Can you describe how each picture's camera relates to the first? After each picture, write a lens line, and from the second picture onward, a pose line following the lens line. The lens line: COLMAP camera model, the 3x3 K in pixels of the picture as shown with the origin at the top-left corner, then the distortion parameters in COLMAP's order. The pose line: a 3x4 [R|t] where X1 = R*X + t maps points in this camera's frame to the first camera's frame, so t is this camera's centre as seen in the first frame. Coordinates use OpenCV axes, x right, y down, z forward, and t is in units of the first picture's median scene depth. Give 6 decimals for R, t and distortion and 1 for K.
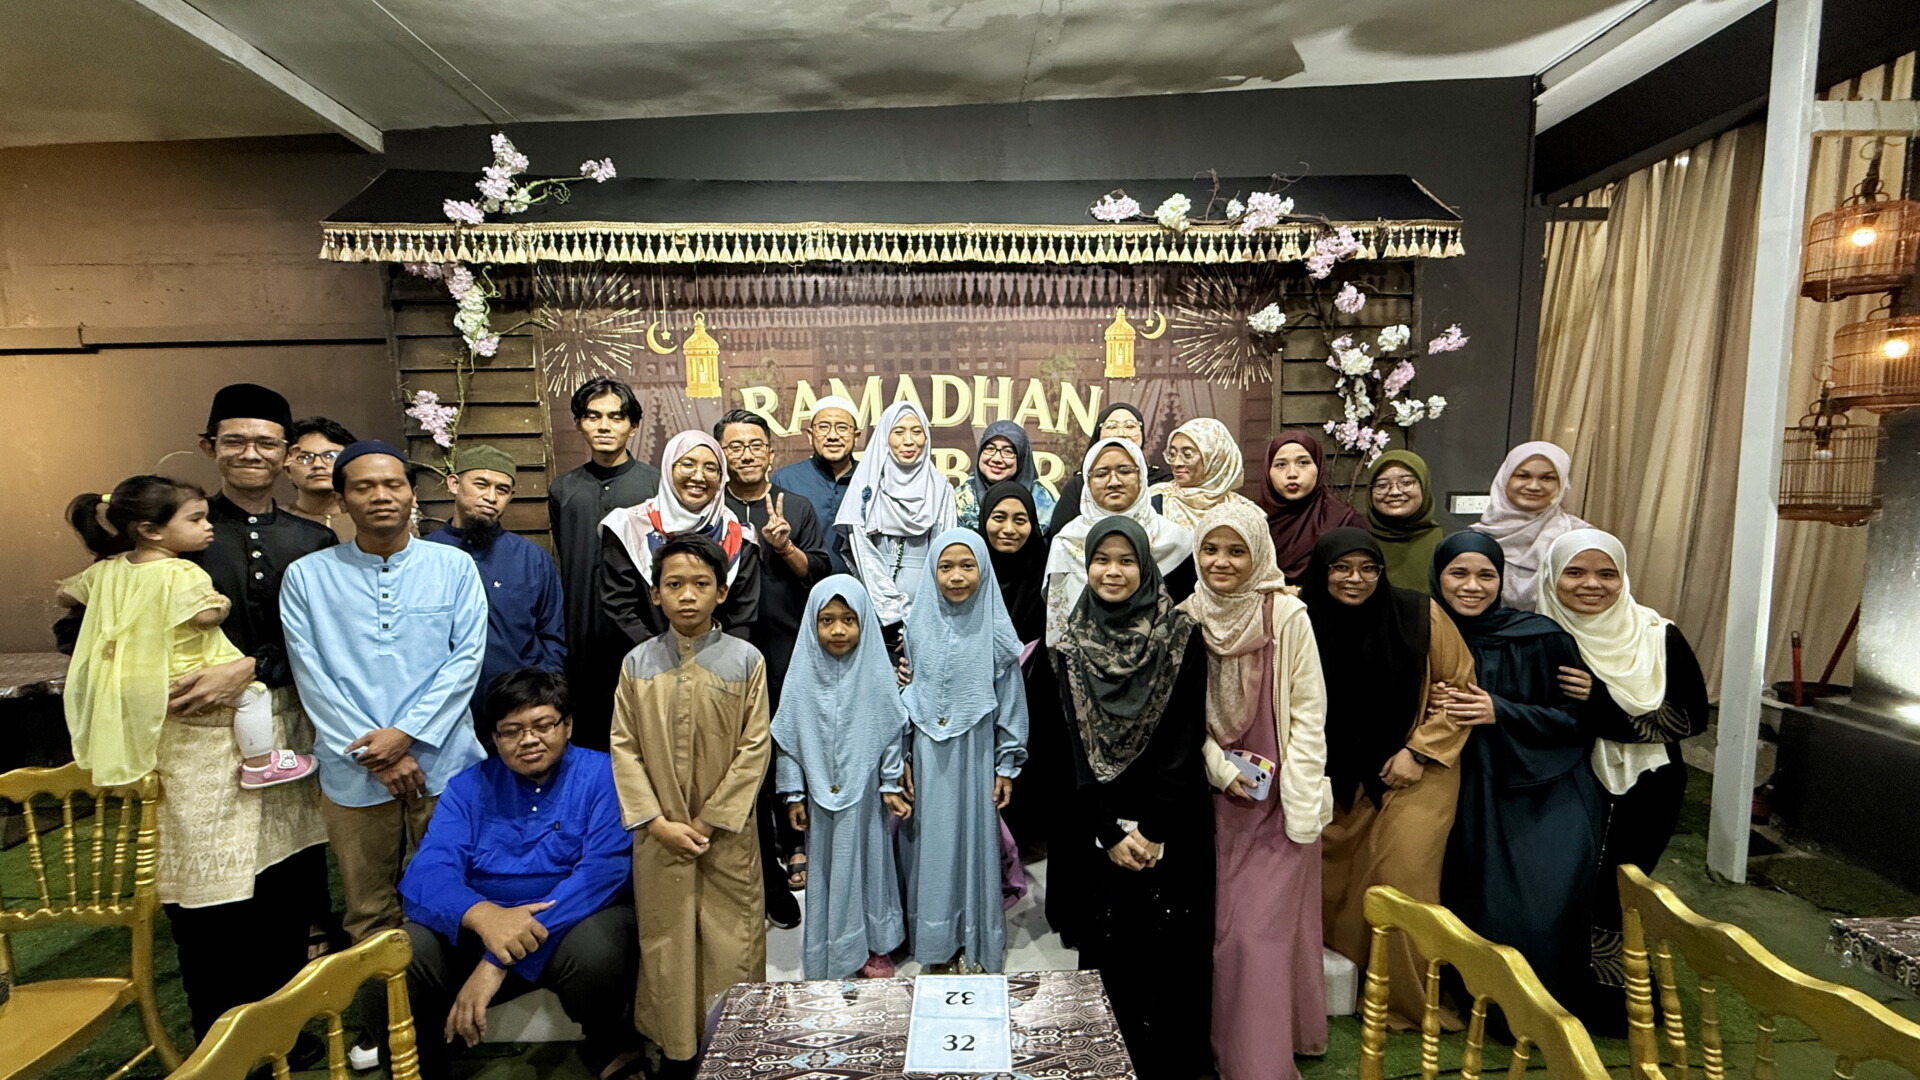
lens RADIAL K [[752.6, 0, 958.6], [0, 752.6, 543.6], [0, 0, 1]] dist [-0.000210, 0.000020]
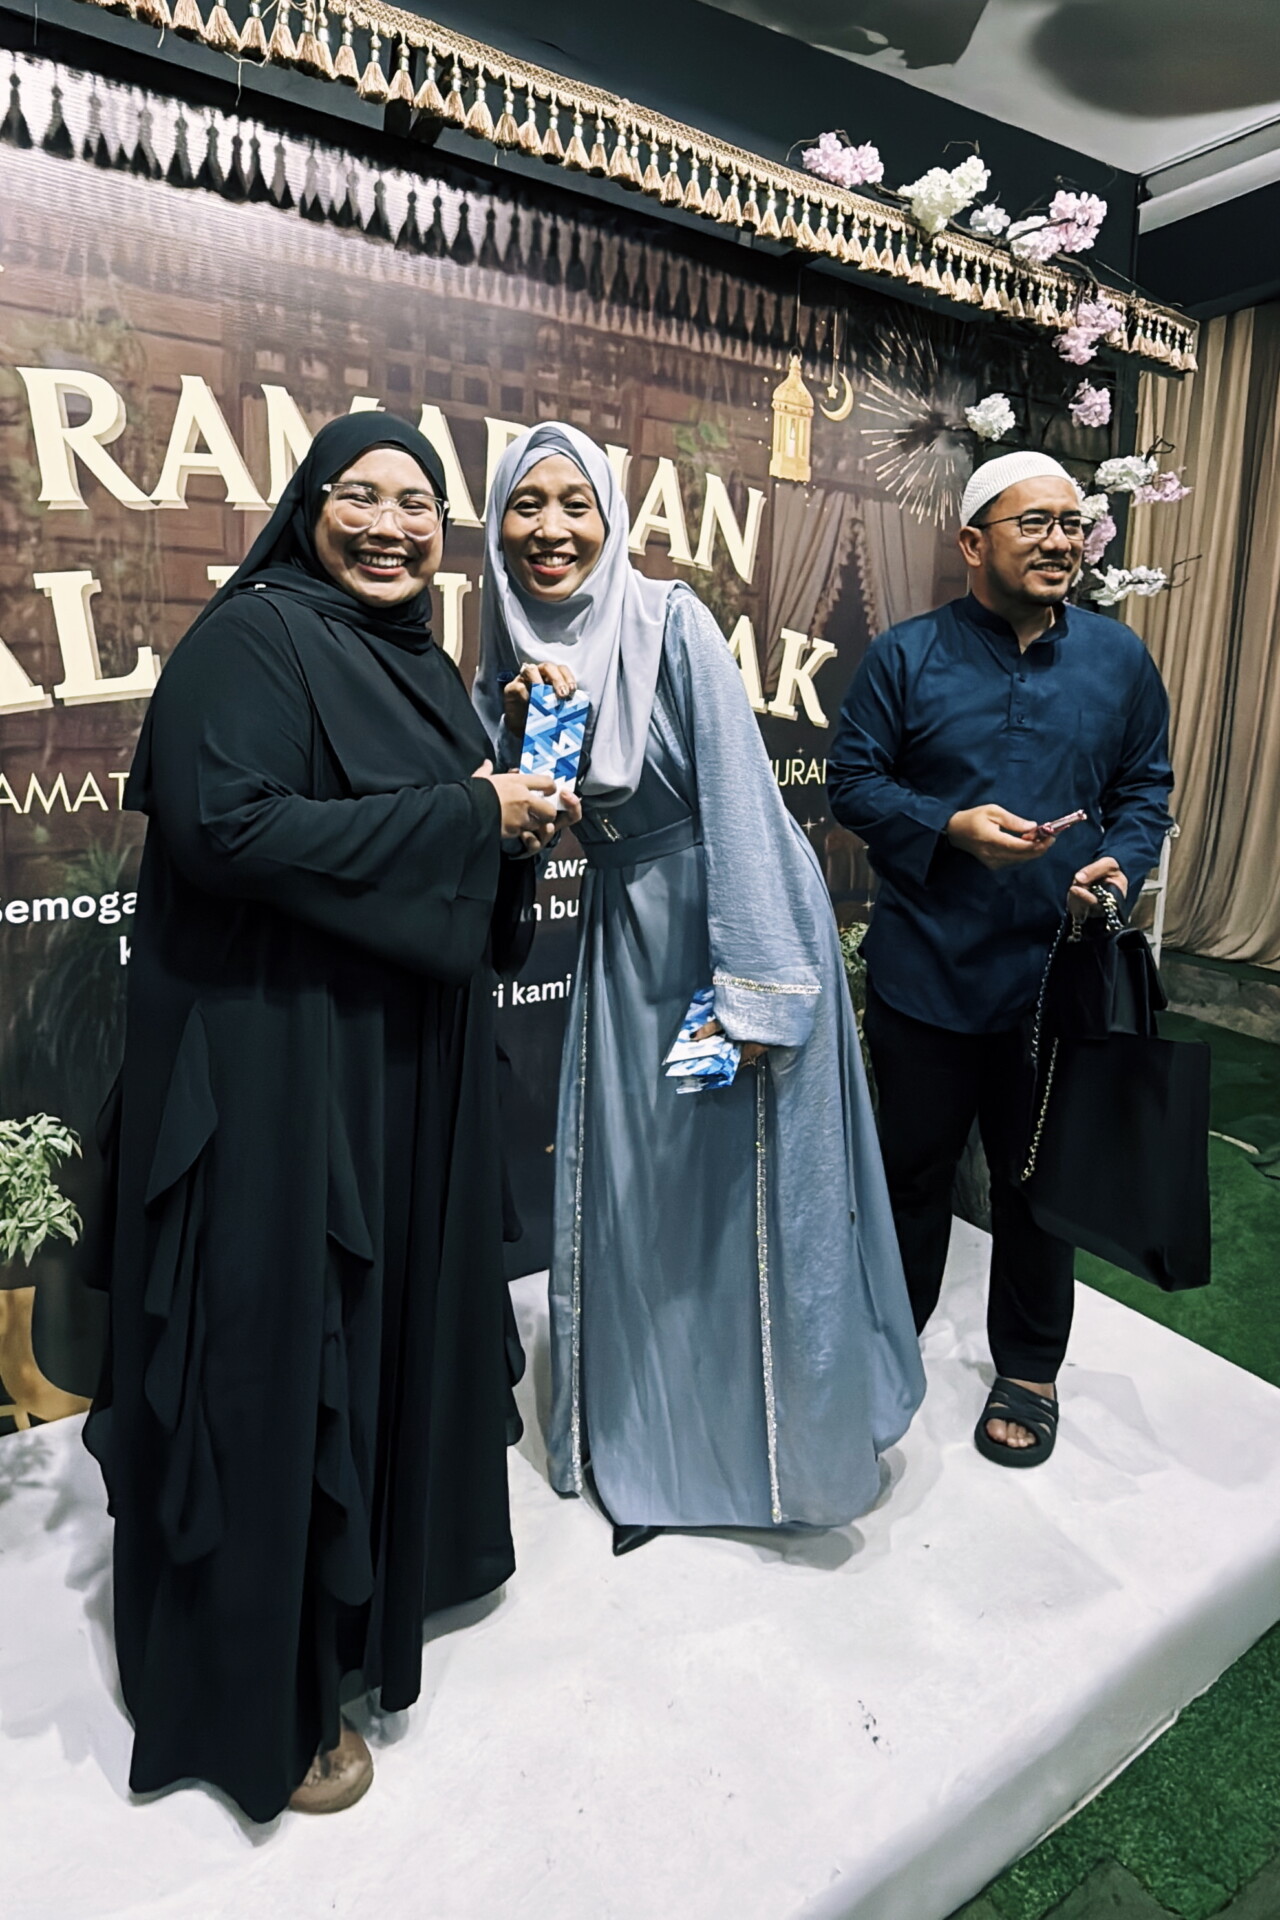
lens RADIAL K [[1057.4, 0, 637.1], [0, 1057.4, 785.0], [0, 0, 1]] dist [0.000064, 0.000344]
pose [[0.856568, -0.010200, 0.515934, -0.296435], [0.014882, 0.999877, -0.004939, 0.009399], [-0.515820, 0.011909, 0.856614, 0.390409]]
